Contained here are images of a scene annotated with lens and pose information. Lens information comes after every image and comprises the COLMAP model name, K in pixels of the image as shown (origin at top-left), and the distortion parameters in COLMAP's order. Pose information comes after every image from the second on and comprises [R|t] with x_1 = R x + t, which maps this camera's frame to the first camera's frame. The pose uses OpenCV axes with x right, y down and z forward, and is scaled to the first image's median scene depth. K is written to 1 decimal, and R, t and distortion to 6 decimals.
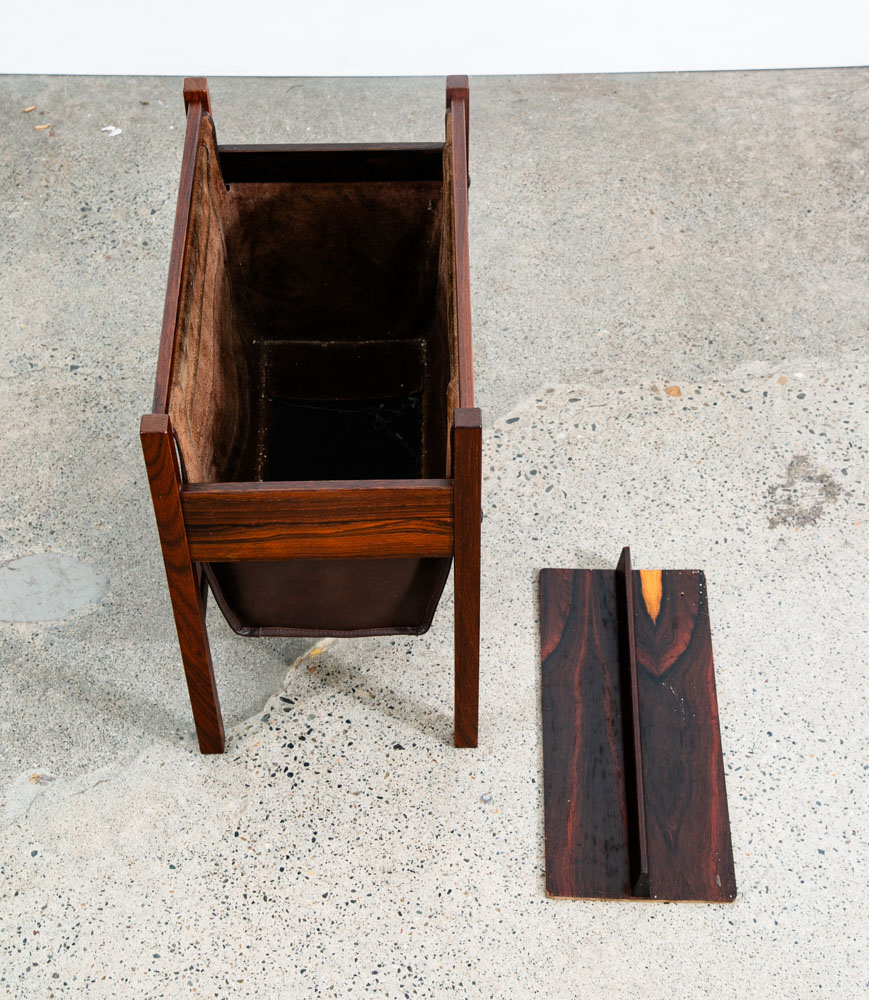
lens RADIAL K [[1756.1, 0, 433.8], [0, 1756.1, 517.0], [0, 0, 1]] dist [0.109759, 0.202102]
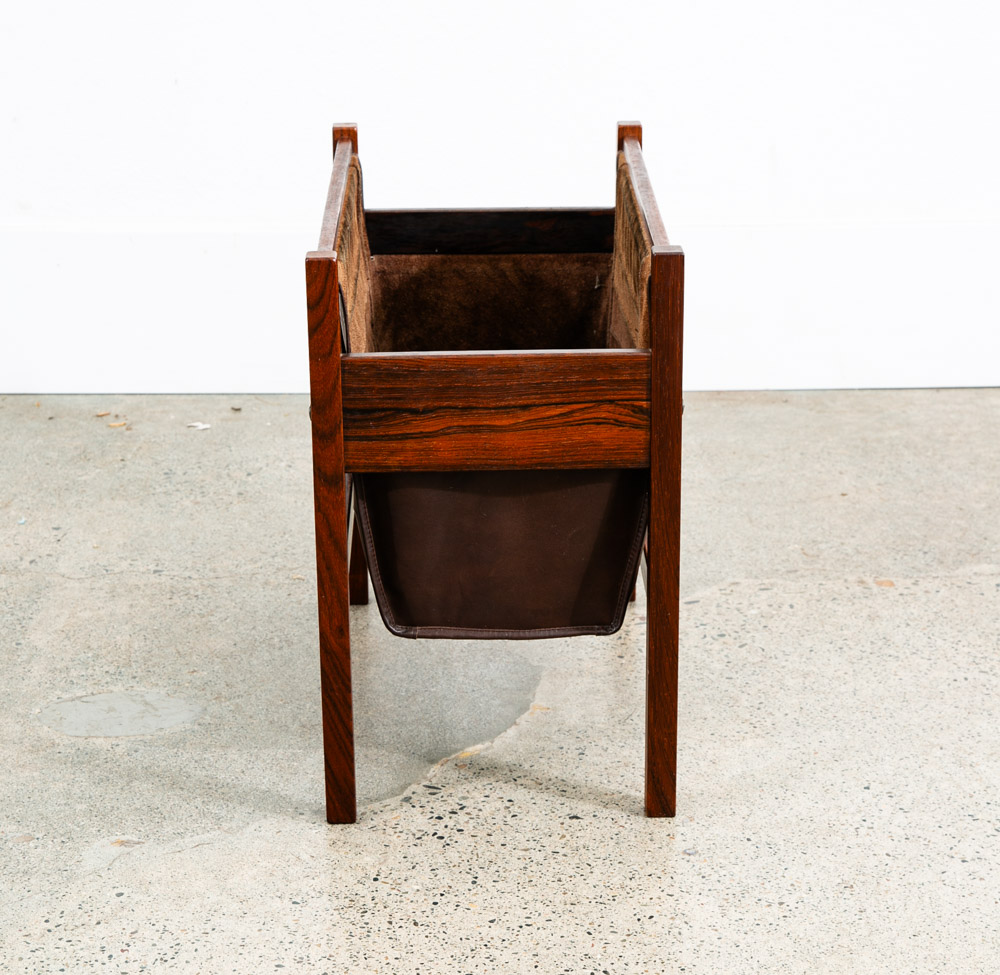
lens RADIAL K [[2483.5, 0, 501.0], [0, 2483.5, 506.2], [0, 0, 1]] dist [0.210054, 0.194300]
pose [[0.999995, -0.000903, 0.003169, -0.054884], [0.002272, 0.885509, -0.464616, 0.509113], [-0.002387, 0.464620, 0.885507, -0.058279]]
